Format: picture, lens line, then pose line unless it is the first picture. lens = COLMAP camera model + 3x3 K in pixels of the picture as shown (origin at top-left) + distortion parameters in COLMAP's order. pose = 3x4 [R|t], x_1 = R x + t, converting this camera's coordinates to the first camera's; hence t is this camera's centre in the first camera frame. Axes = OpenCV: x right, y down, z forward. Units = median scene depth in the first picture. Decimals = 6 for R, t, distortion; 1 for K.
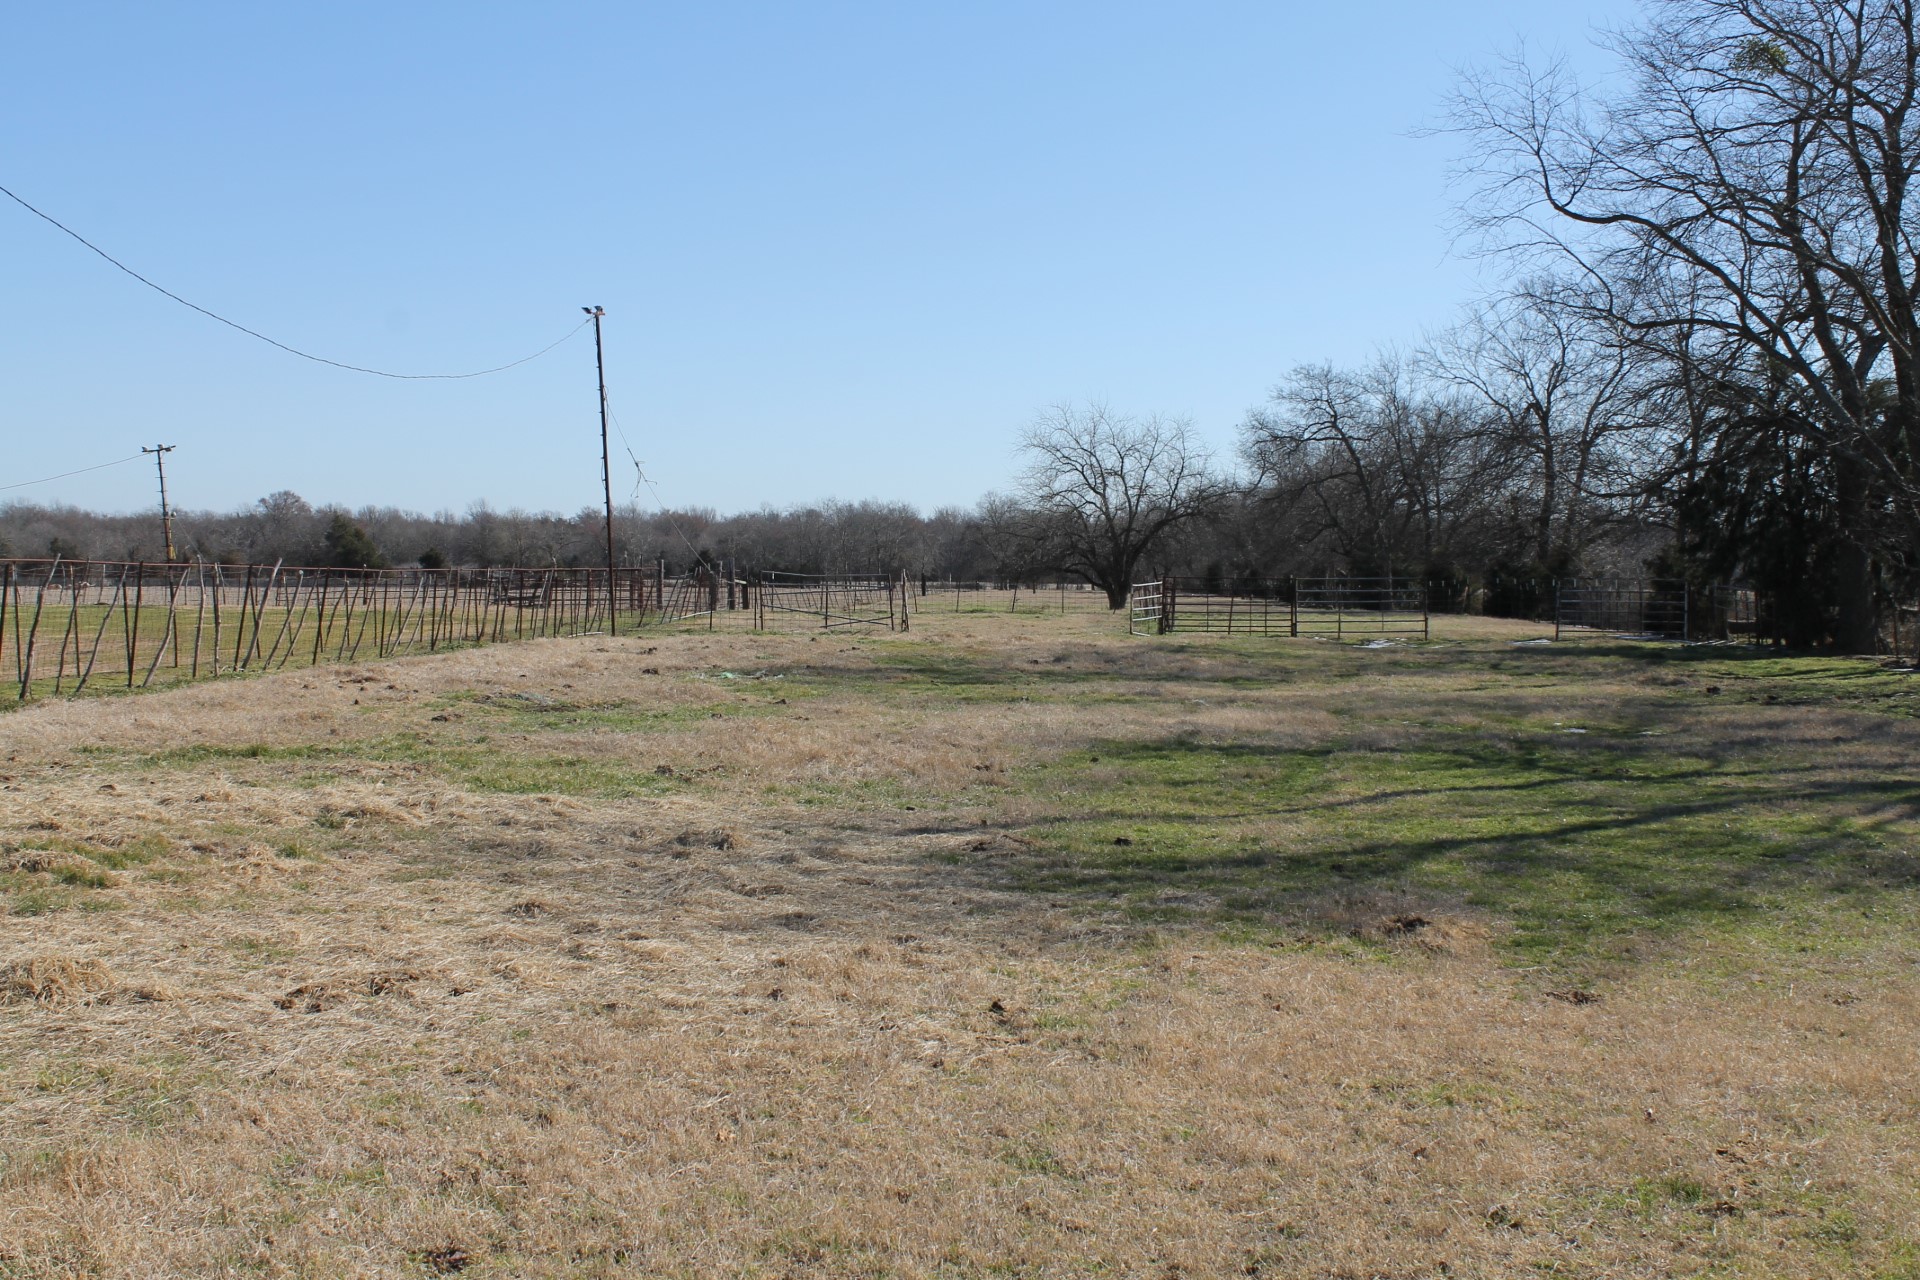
lens RADIAL K [[2144.8, 0, 951.2], [0, 2144.8, 643.8], [0, 0, 1]] dist [-0.127109, 0.158894]
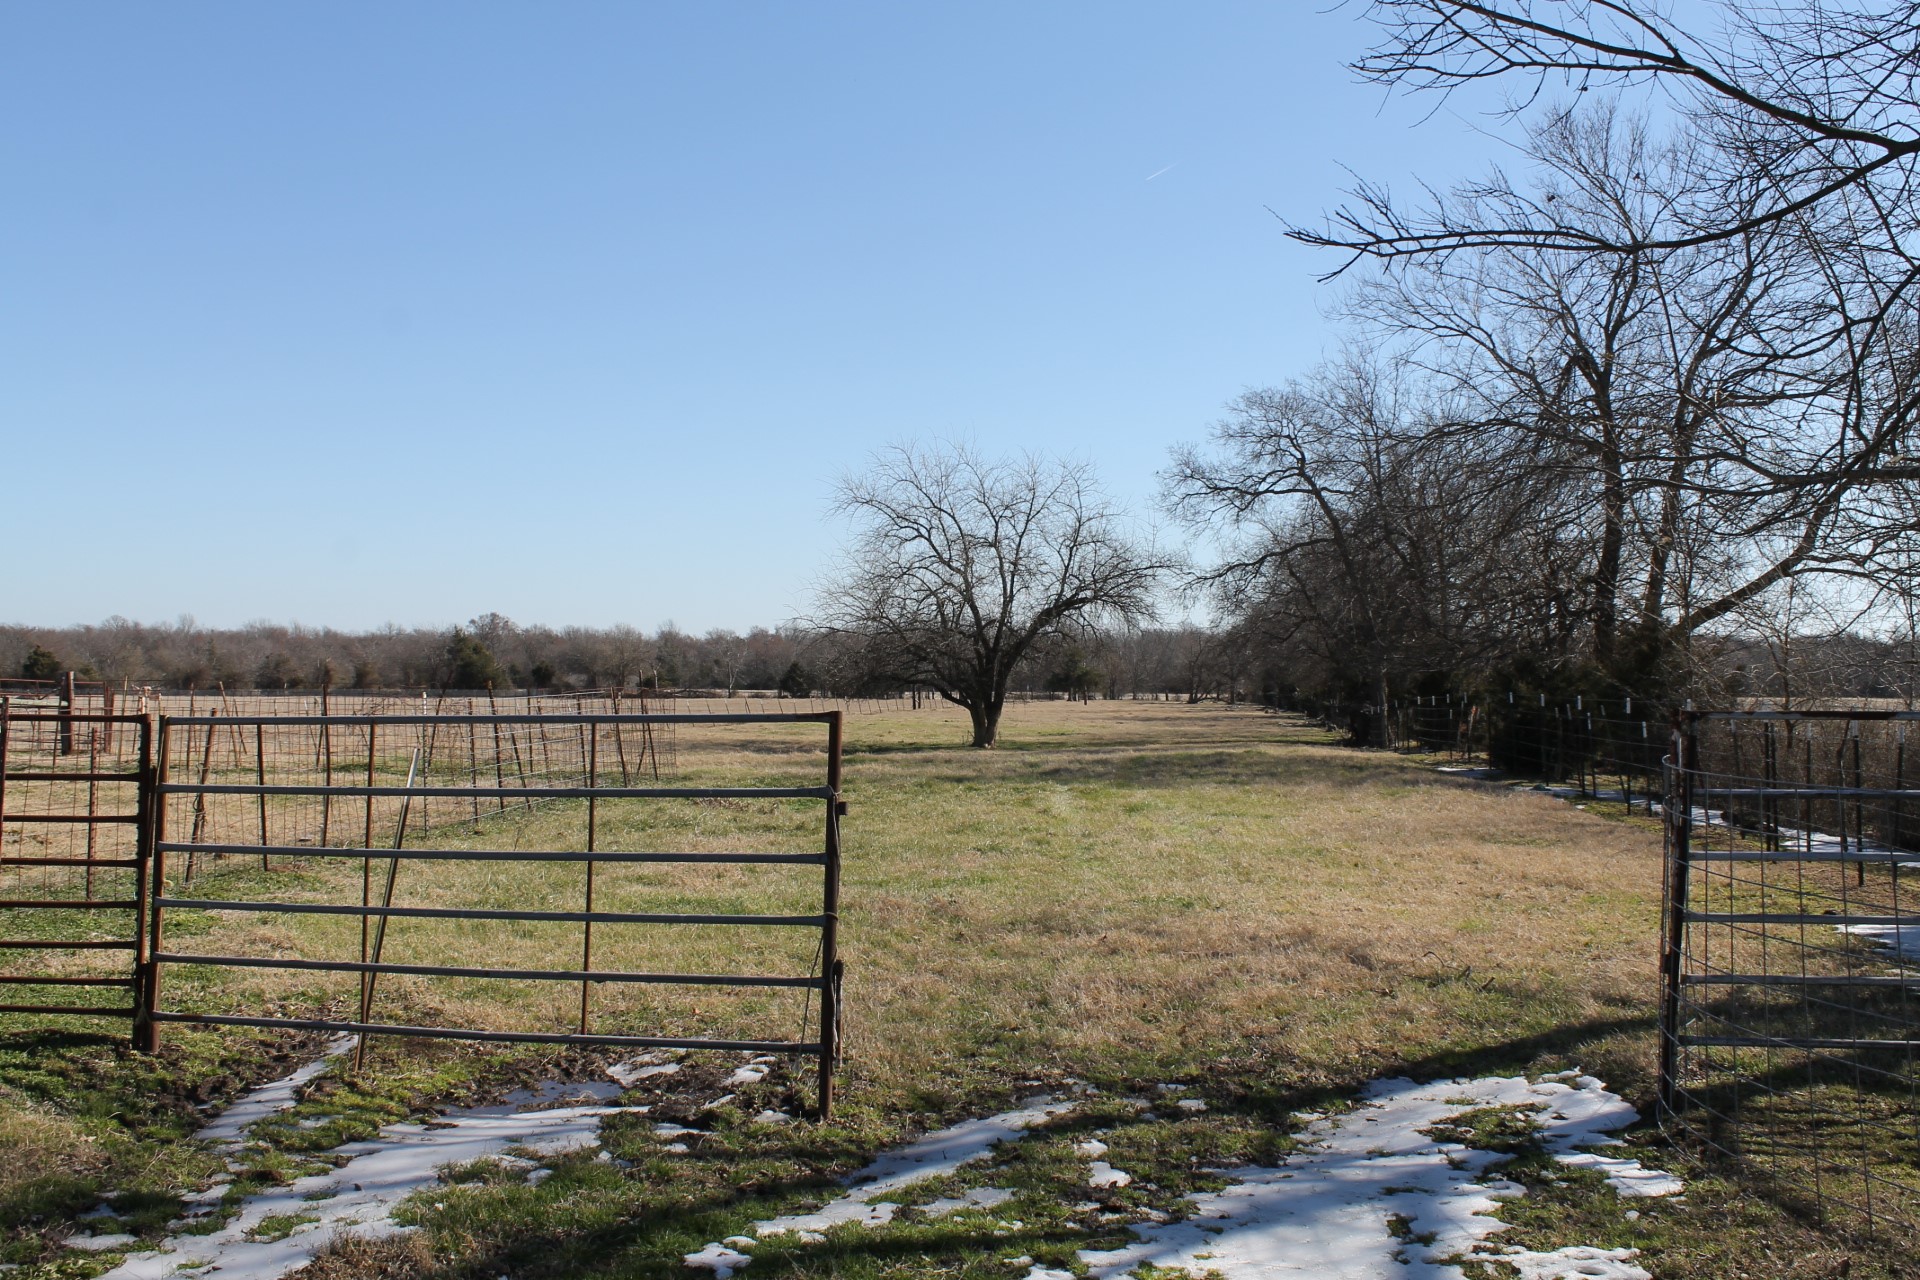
lens RADIAL K [[1747.3, 0, 960.0], [0, 1747.3, 640.0], [0, 0, 1]] dist [-0.108186, 0.002911]
pose [[0.995822, -0.004460, -0.091202, 0.121163], [-0.000847, 0.998312, -0.058070, -0.014311], [0.091307, 0.057905, 0.994138, 0.429885]]
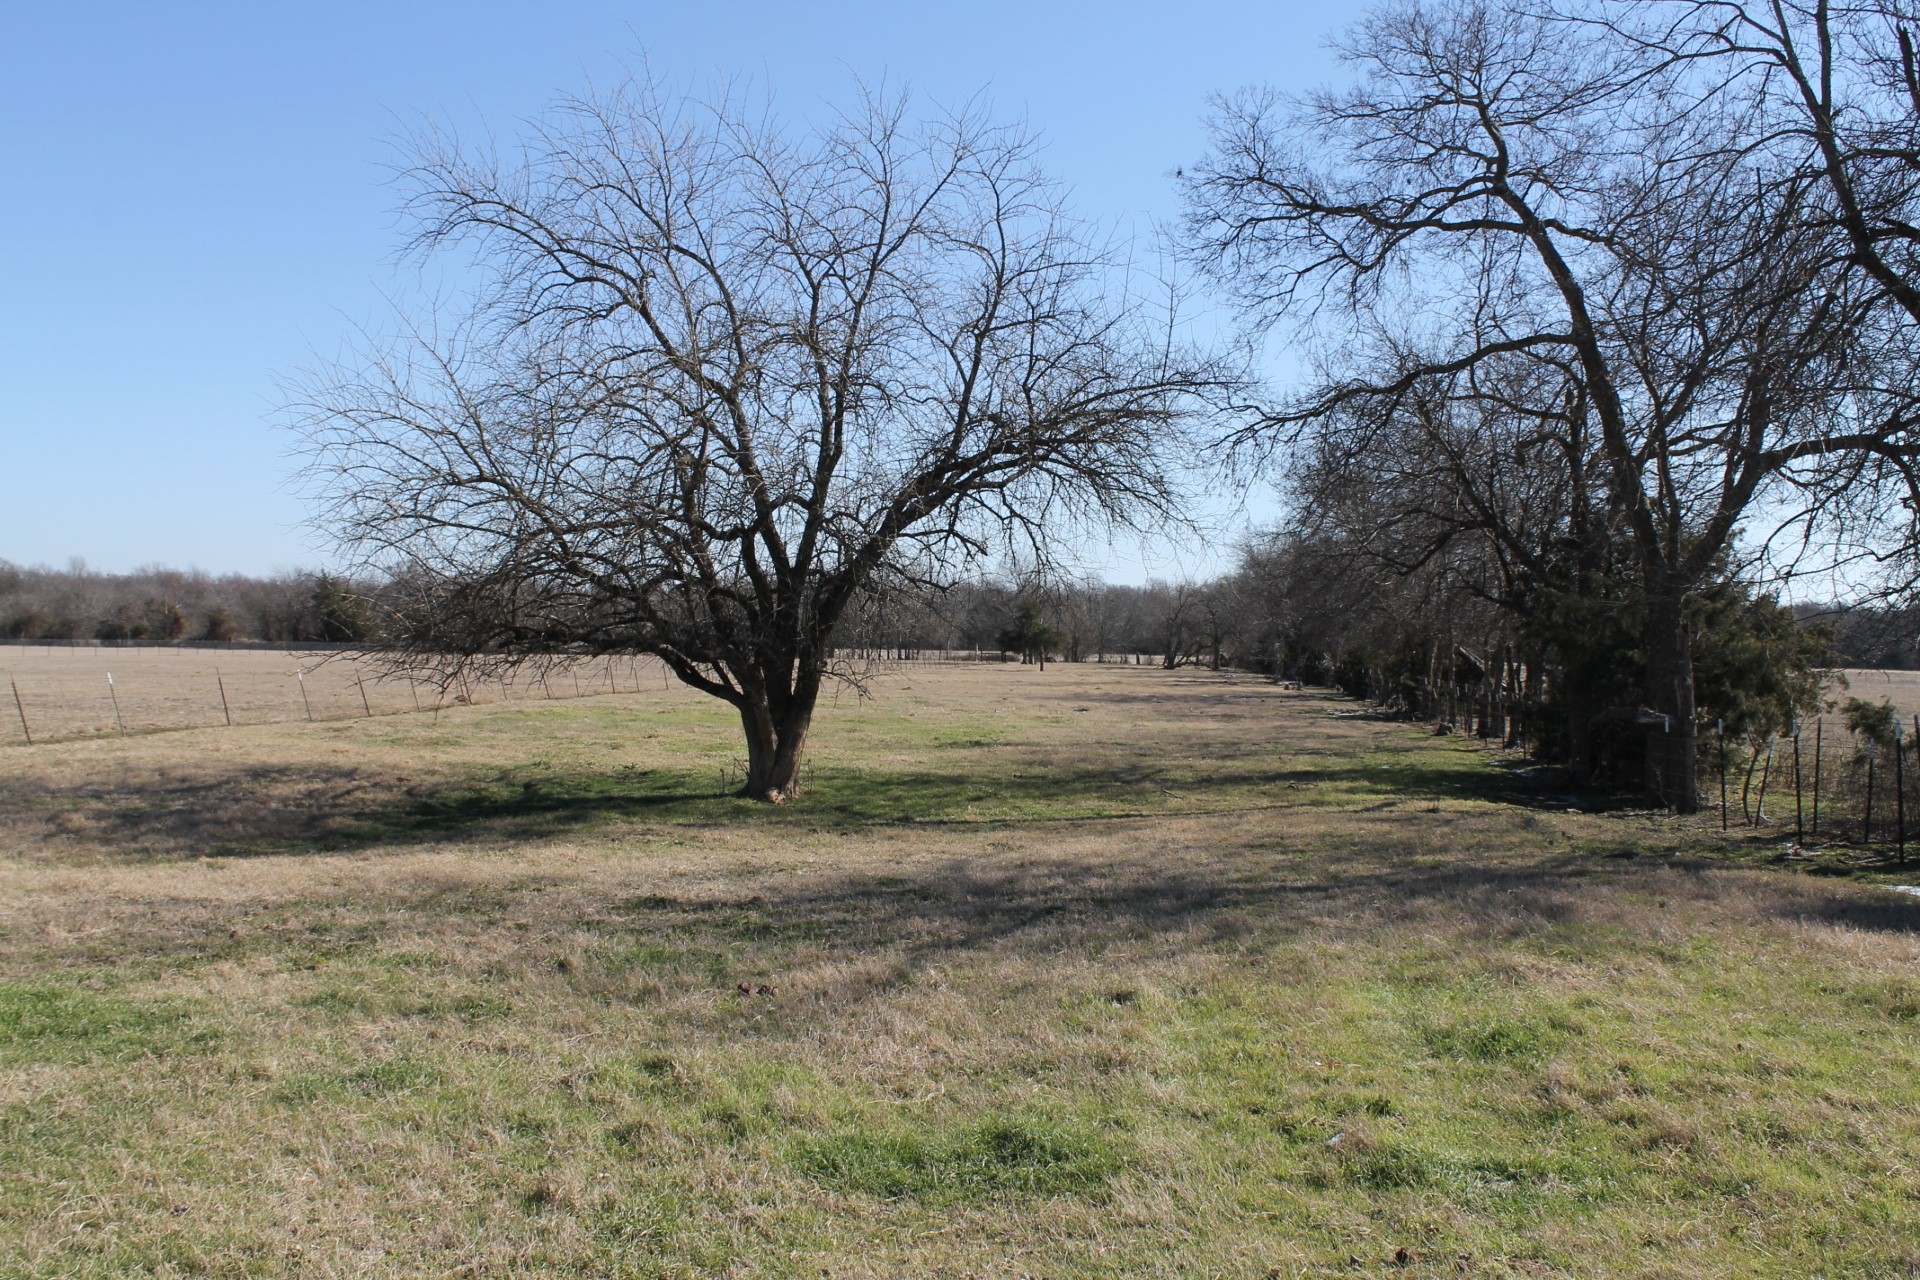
lens RADIAL K [[1747.3, 0, 960.0], [0, 1747.3, 640.0], [0, 0, 1]] dist [-0.108186, 0.002911]
pose [[0.997481, 0.009608, -0.070282, 0.120358], [-0.011993, 0.999363, -0.033599, -0.026772], [0.069914, 0.034357, 0.996961, 0.754728]]
